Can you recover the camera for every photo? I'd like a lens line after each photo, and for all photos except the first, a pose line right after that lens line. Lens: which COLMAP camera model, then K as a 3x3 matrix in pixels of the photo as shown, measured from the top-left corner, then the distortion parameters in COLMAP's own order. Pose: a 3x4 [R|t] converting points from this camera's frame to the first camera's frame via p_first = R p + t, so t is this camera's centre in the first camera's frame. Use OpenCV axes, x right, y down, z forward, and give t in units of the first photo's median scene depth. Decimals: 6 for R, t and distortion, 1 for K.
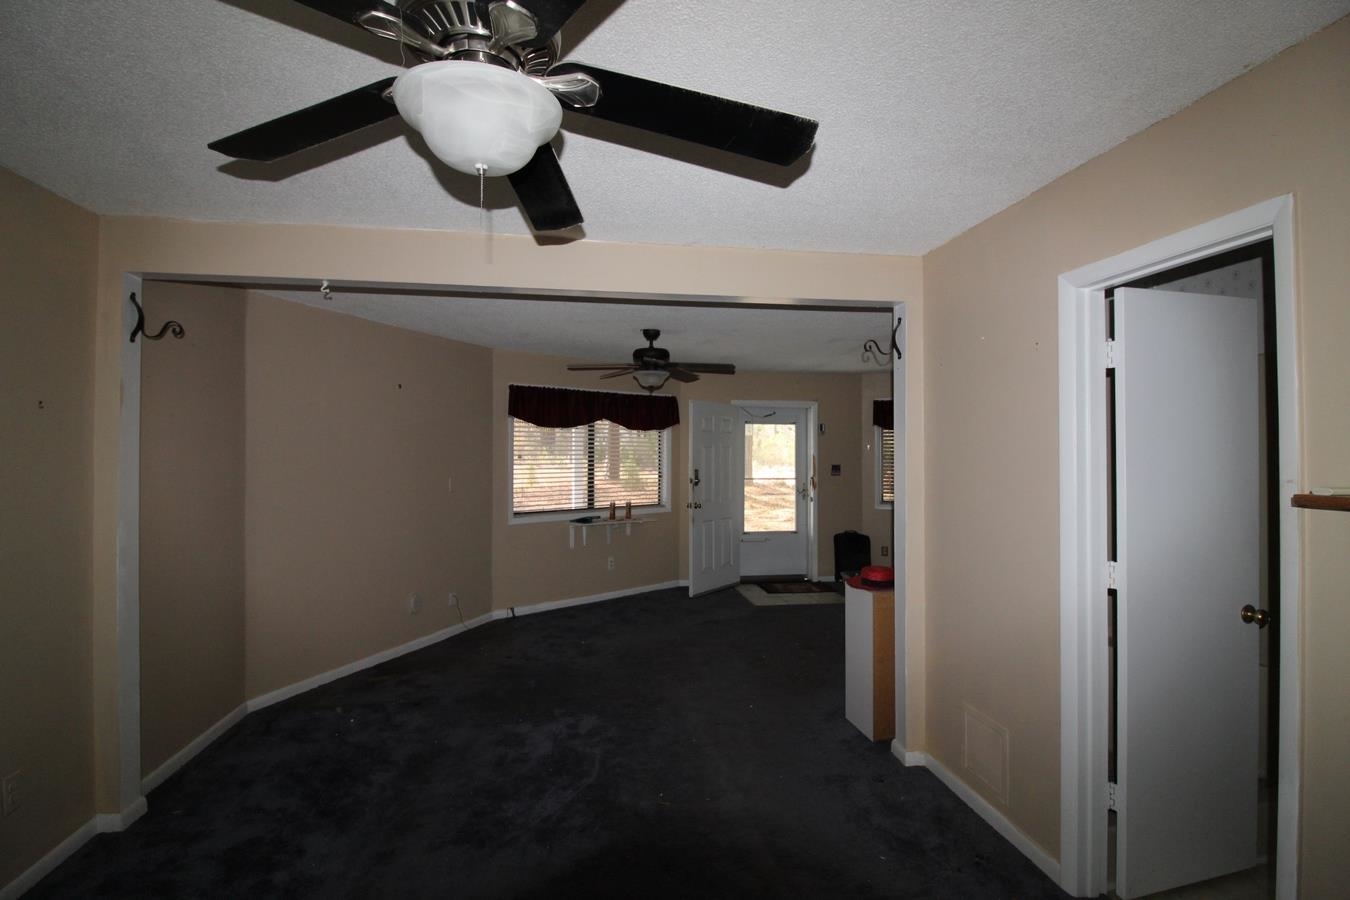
lens RADIAL K [[630.5, 0, 675.0], [0, 630.5, 450.0], [0, 0, 1]] dist [0.002476, 0.000238]
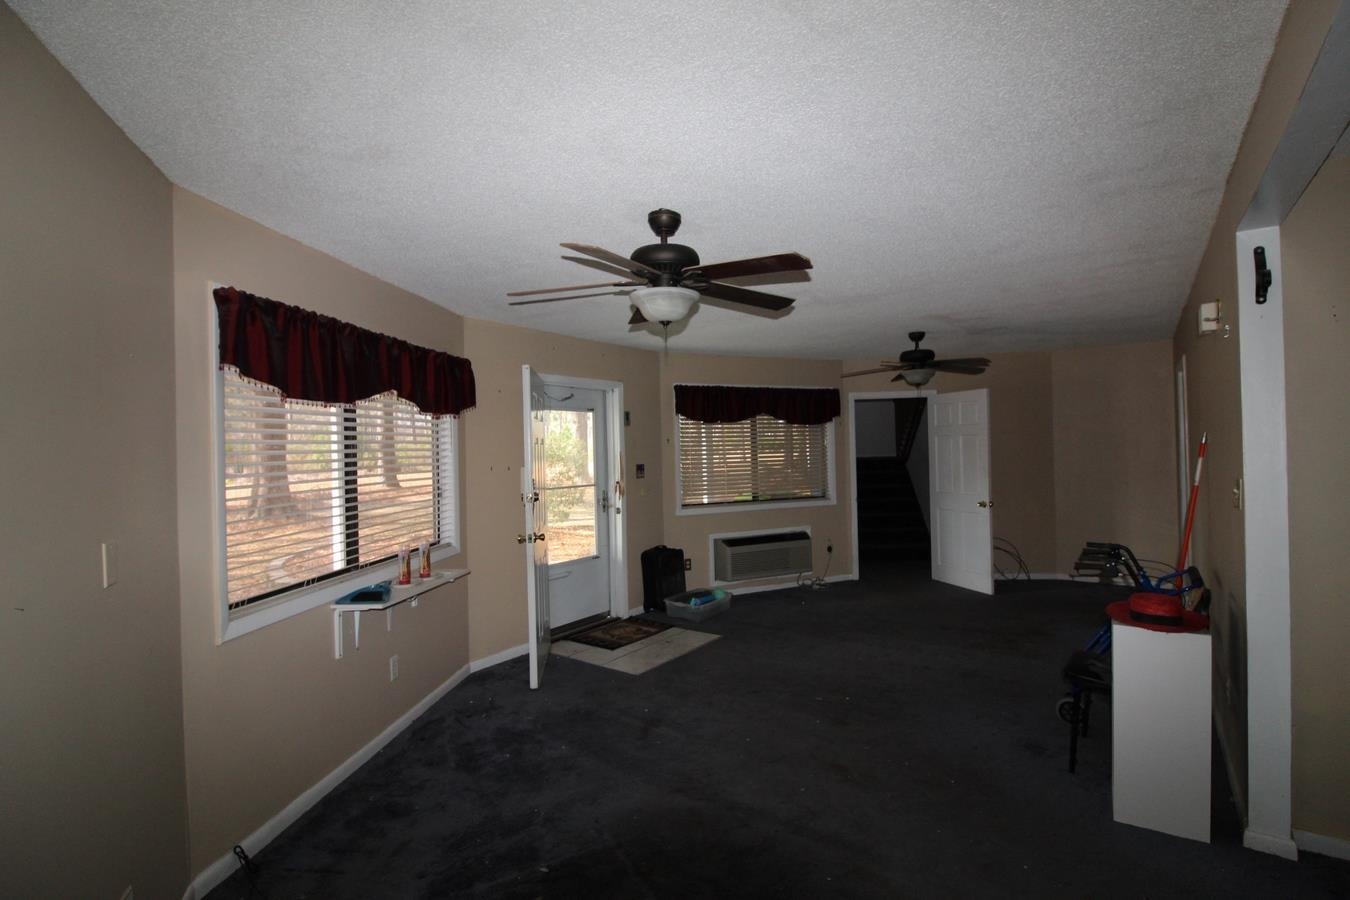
lens RADIAL K [[630.5, 0, 675.0], [0, 630.5, 450.0], [0, 0, 1]] dist [0.002476, 0.000238]
pose [[0.712894, -0.023617, 0.700874, -0.265789], [0.027552, 0.999604, 0.005659, 0.002726], [-0.700730, 0.015276, 0.713263, 0.412220]]
